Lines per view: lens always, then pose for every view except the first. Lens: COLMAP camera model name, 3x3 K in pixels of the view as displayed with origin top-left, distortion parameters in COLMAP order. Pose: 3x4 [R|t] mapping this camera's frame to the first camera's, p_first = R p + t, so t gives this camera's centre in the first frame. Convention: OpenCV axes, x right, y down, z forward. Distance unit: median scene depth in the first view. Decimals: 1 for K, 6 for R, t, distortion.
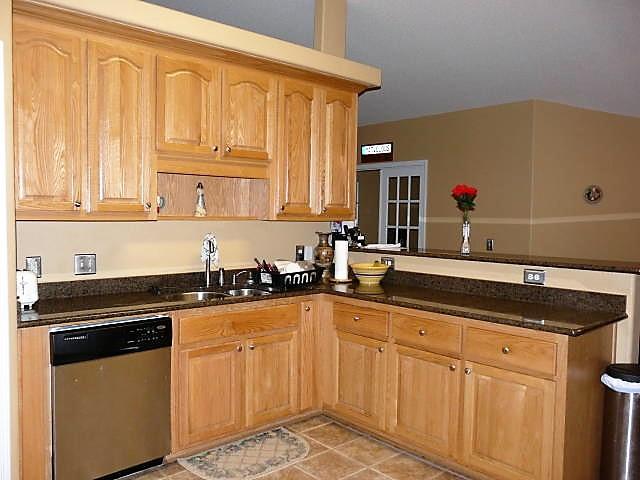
lens RADIAL K [[528.1, 0, 320.0], [0, 528.1, 240.0], [0, 0, 1]] dist [-0.067097, 0.086268]
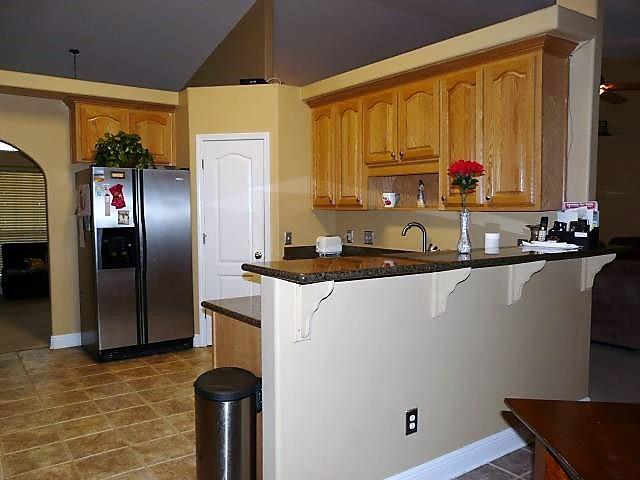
lens RADIAL K [[528.1, 0, 320.0], [0, 528.1, 240.0], [0, 0, 1]] dist [-0.067097, 0.086268]
pose [[-0.103081, 0.048216, -0.993504, 1.023833], [-0.050552, 0.997280, 0.053644, -0.021504], [0.993387, 0.055754, -0.100363, 0.874692]]
